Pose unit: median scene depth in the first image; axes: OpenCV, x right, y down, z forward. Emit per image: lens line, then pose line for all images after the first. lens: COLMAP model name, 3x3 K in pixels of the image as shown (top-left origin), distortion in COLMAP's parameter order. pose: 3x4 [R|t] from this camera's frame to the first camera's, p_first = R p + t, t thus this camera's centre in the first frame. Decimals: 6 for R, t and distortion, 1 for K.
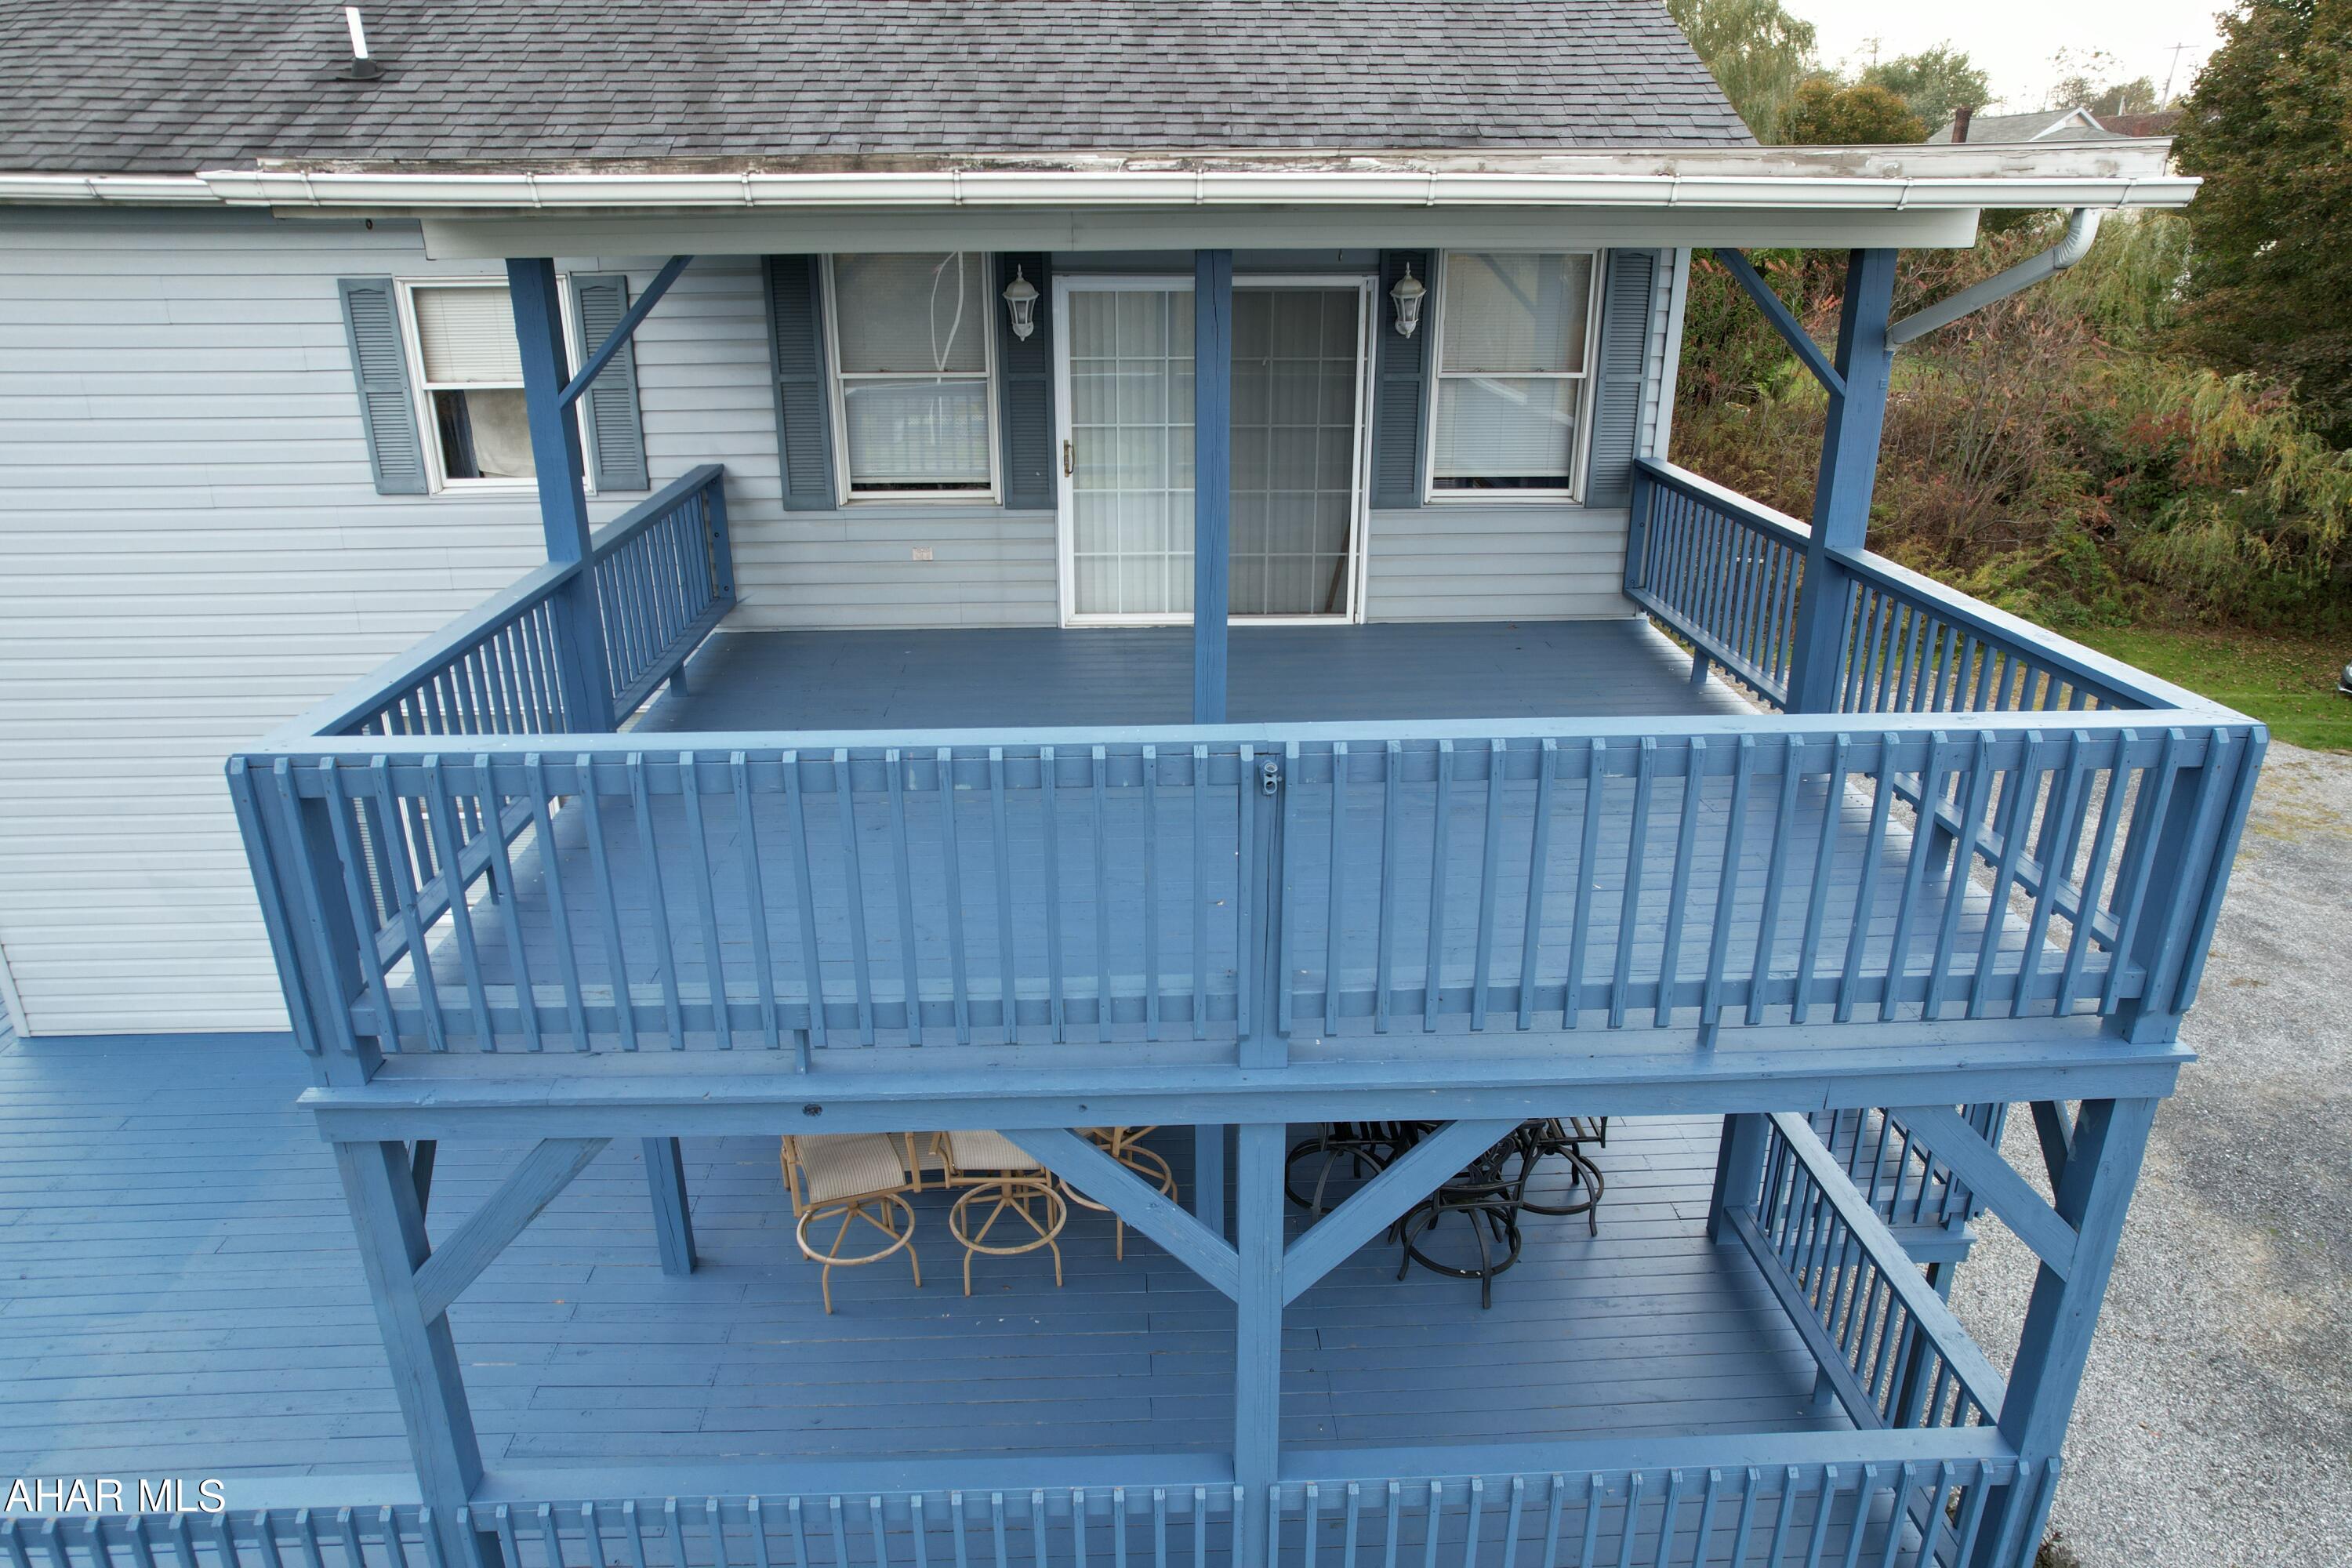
lens RADIAL K [[1488.8, 0, 1180.3], [0, 1488.8, 781.5], [0, 0, 1]] dist [-0.051466, 0.031499]
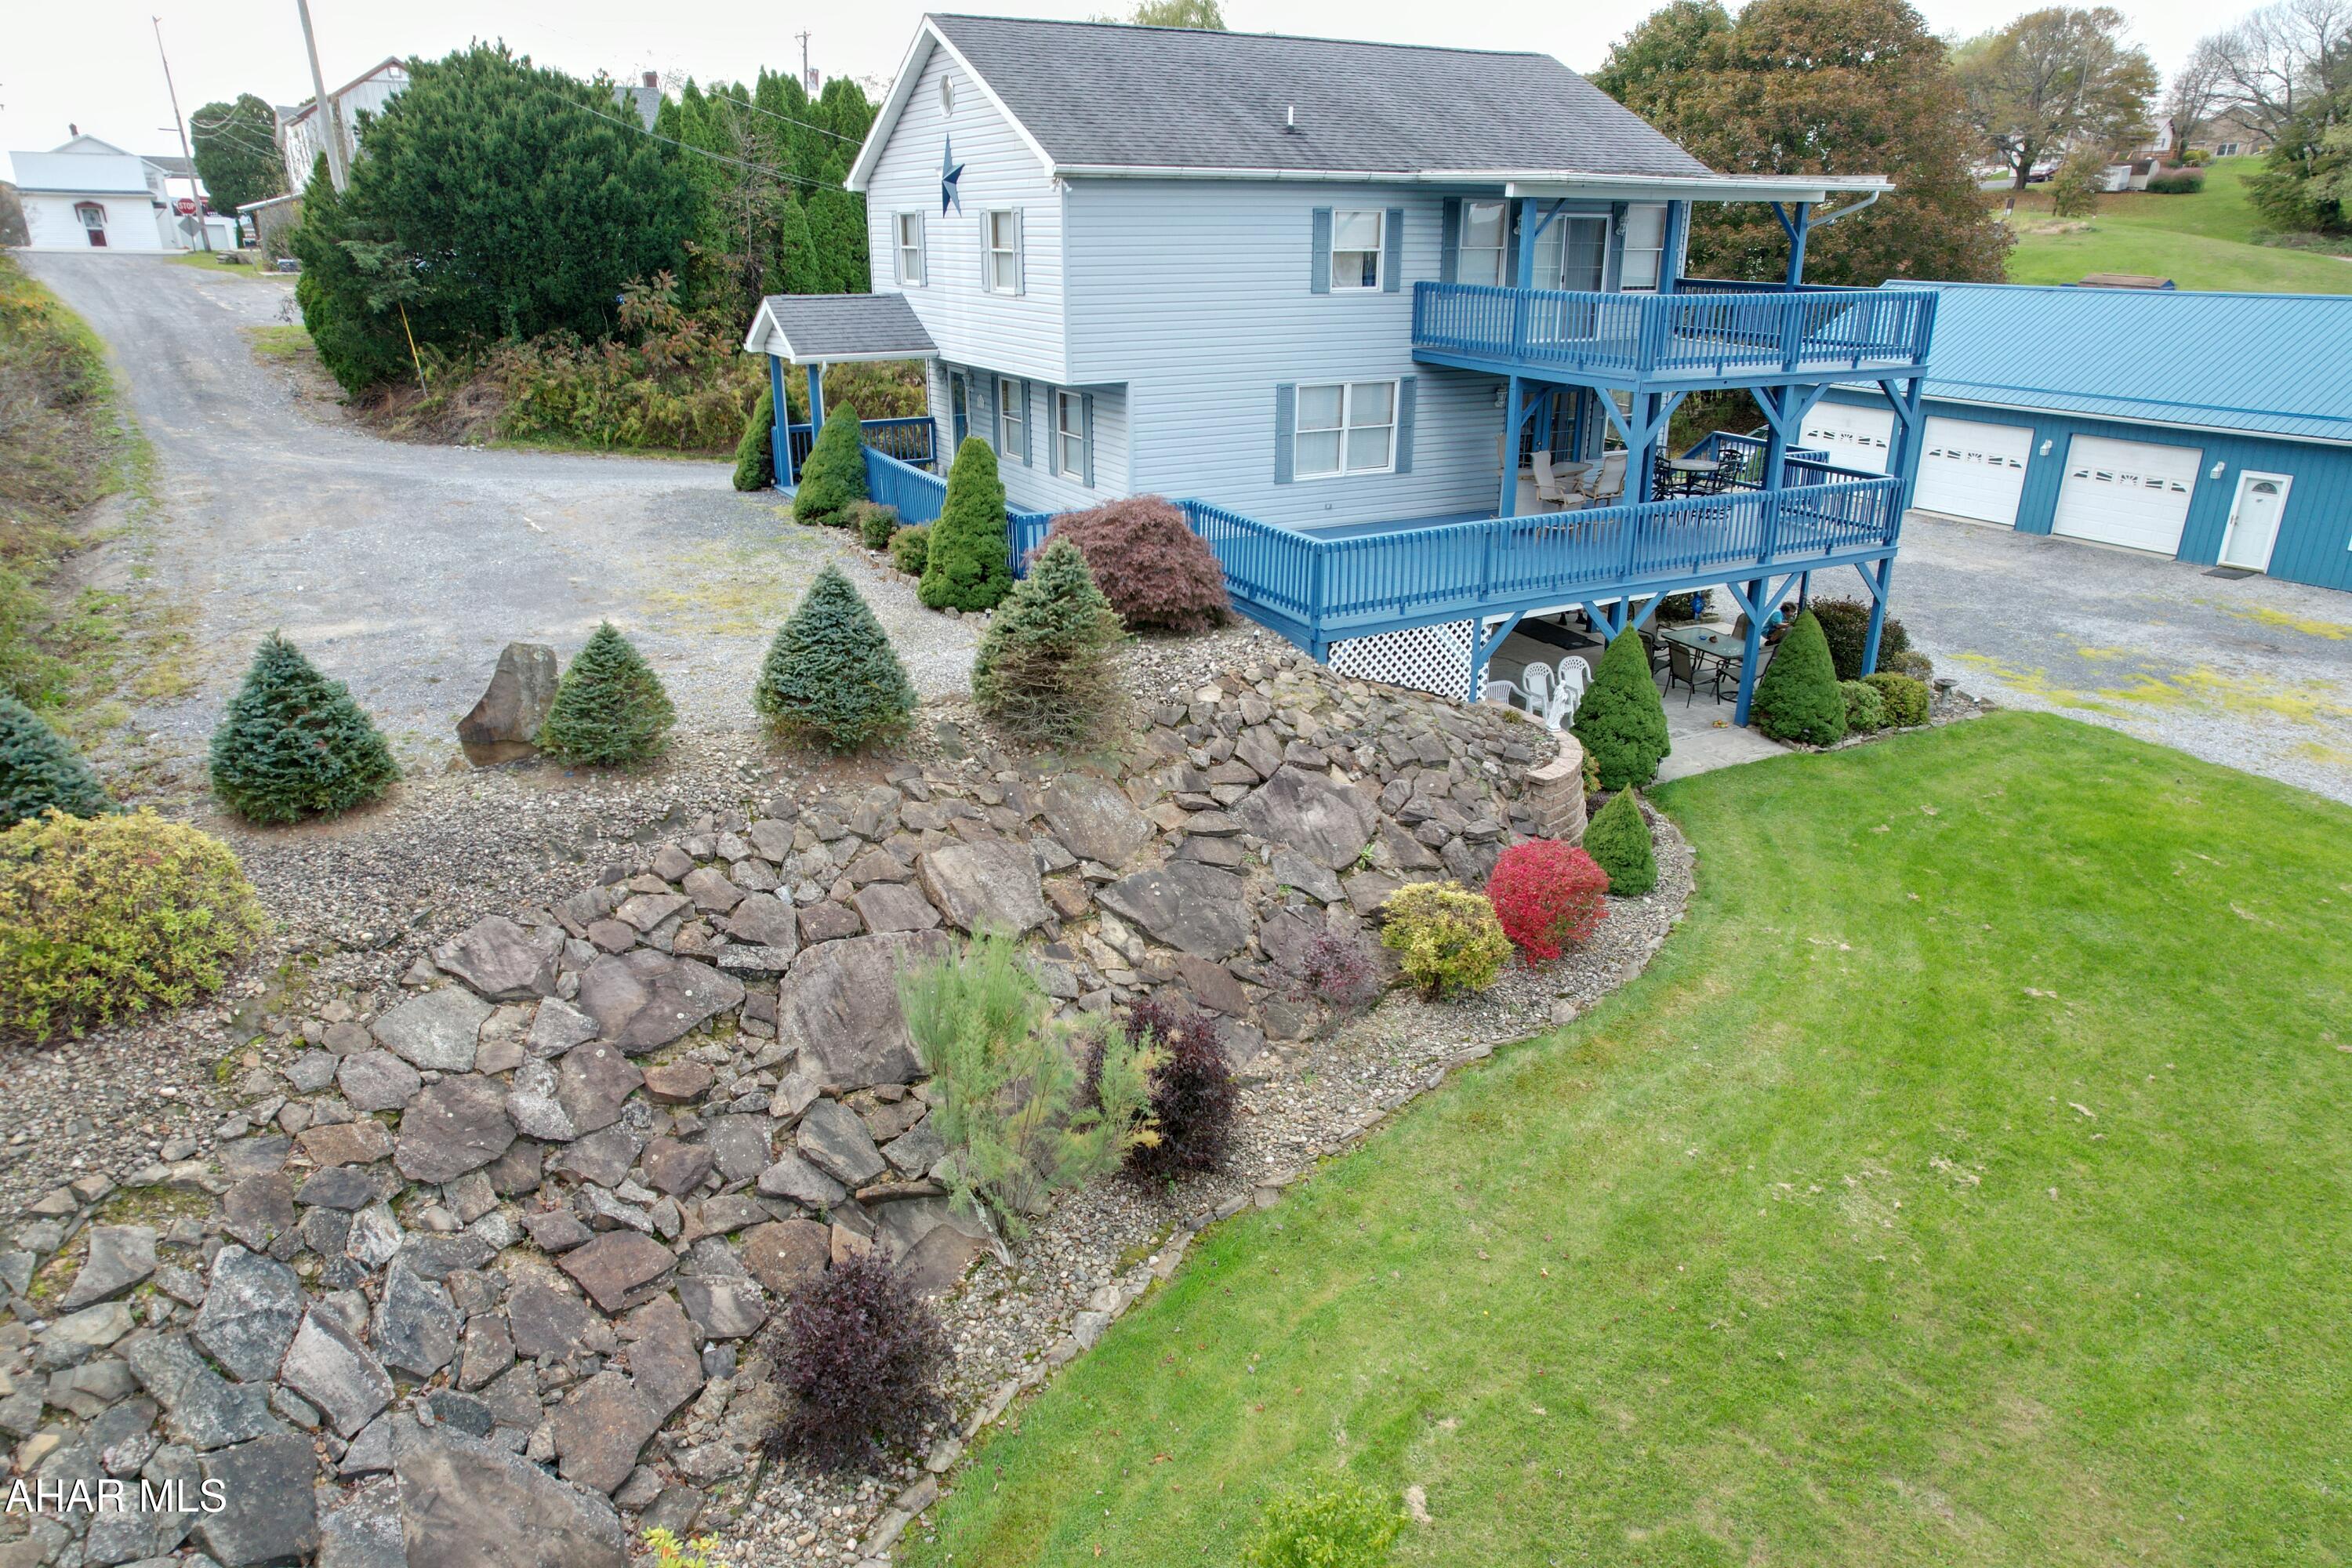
lens RADIAL K [[1488.8, 0, 1164.8], [0, 1488.8, 778.9], [0, 0, 1]] dist [-0.051466, 0.031499]
pose [[0.904261, -0.154229, 0.398153, -2.019438], [0.157499, 0.987210, 0.024705, 0.559614], [-0.396871, 0.040369, 0.916986, -1.285771]]
